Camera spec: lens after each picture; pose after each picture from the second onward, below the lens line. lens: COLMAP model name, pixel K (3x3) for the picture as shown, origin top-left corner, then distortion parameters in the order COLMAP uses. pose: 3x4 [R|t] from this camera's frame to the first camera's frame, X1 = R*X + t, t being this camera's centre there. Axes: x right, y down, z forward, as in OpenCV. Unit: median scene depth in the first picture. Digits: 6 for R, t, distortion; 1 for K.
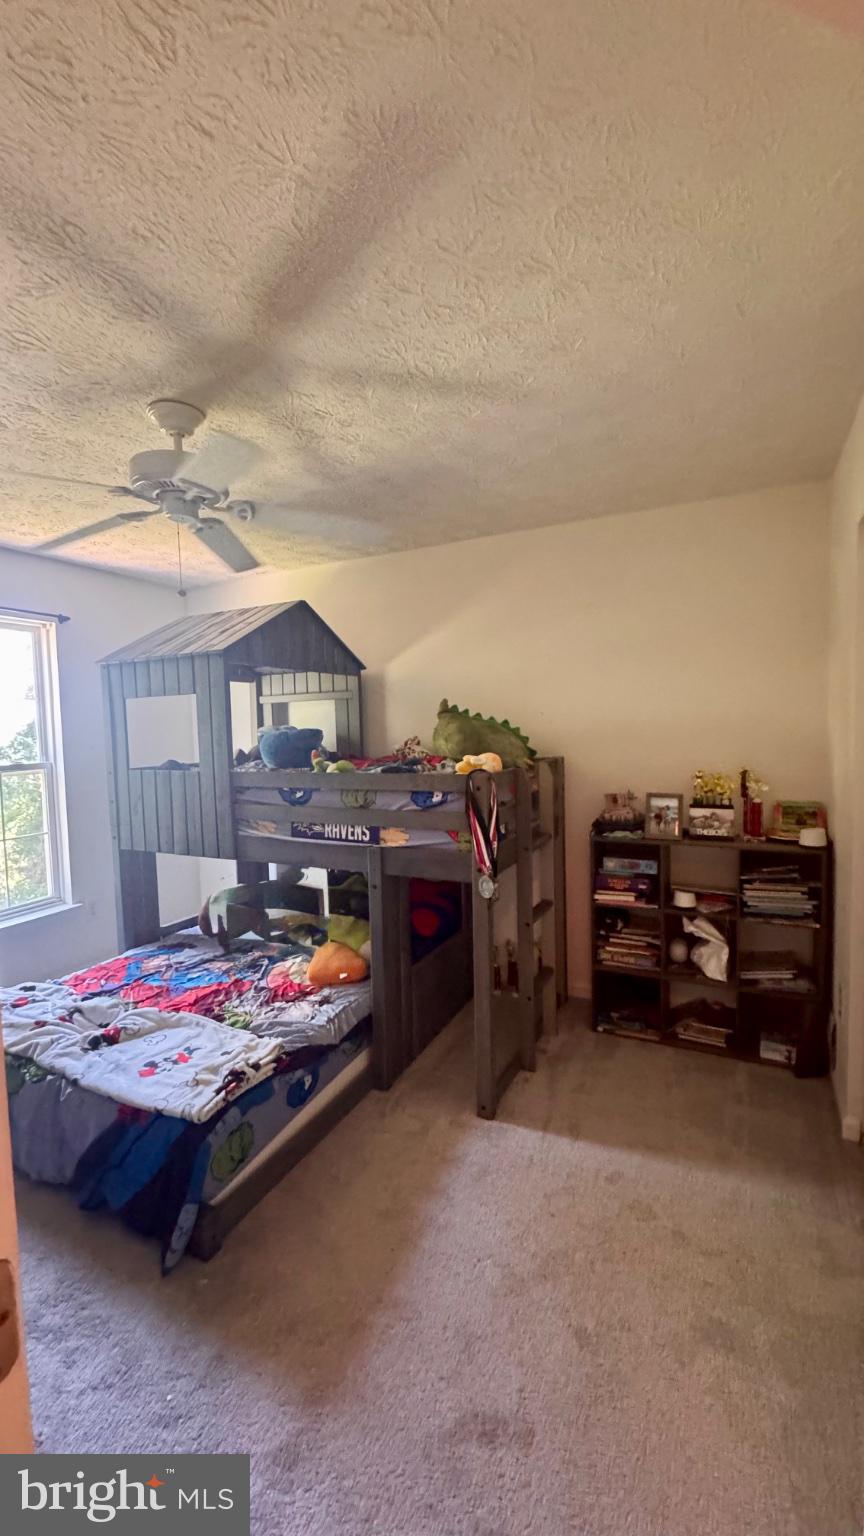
lens RADIAL K [[615.8, 0, 430.5], [0, 615.8, 766.4], [0, 0, 1]] dist [-0.000148, -0.000074]
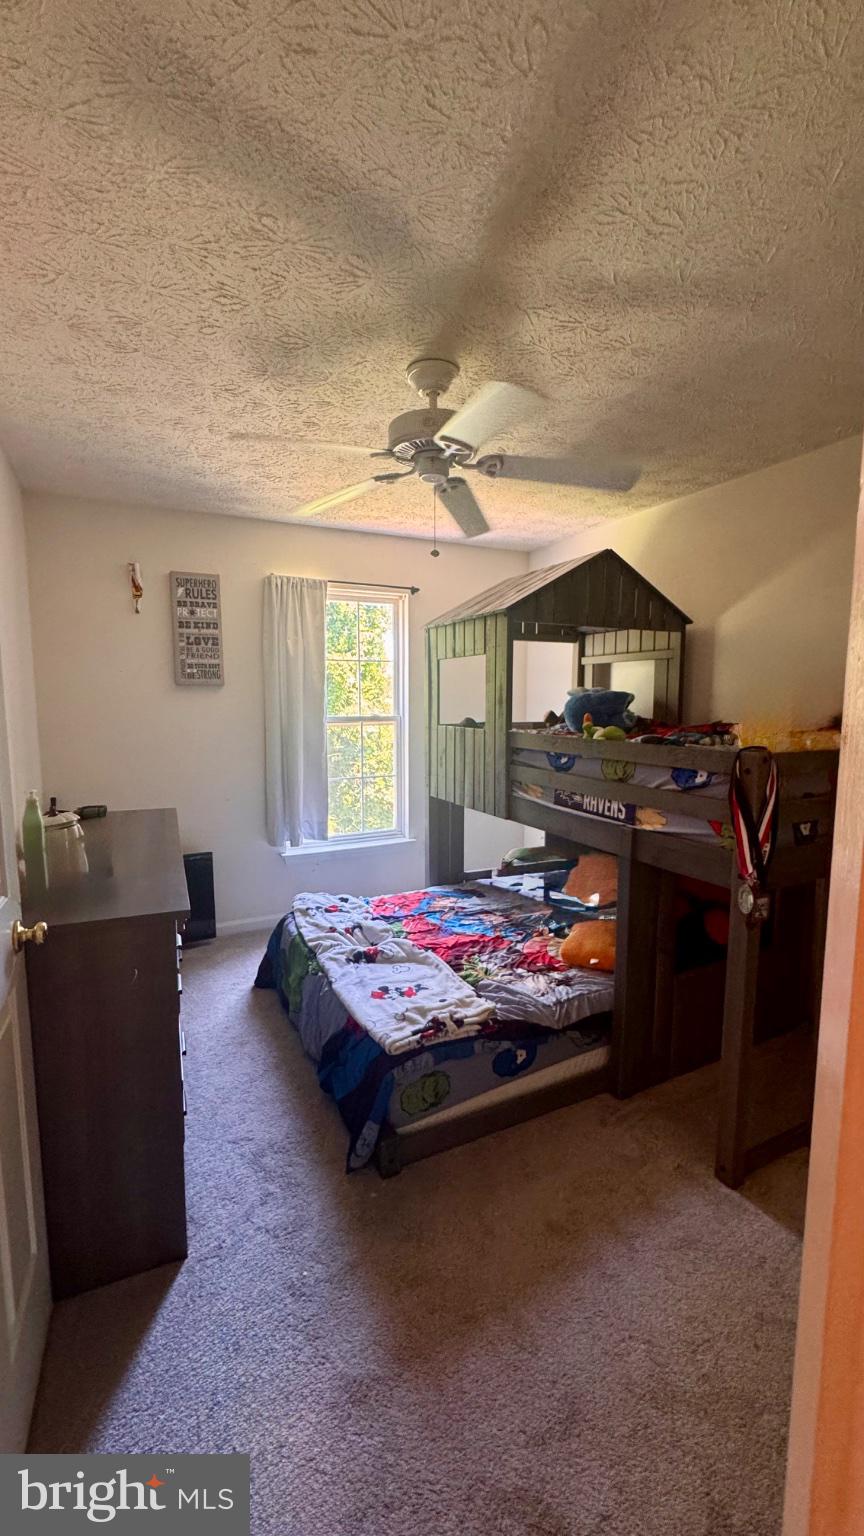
lens RADIAL K [[616.1, 0, 434.7], [0, 616.1, 766.3], [0, 0, 1]] dist [-0.001194, -0.000130]
pose [[0.803035, 0.091501, -0.588866, 0.196080], [-0.058340, 0.995466, 0.075123, -0.004765], [0.593070, -0.025972, 0.804732, 0.139011]]
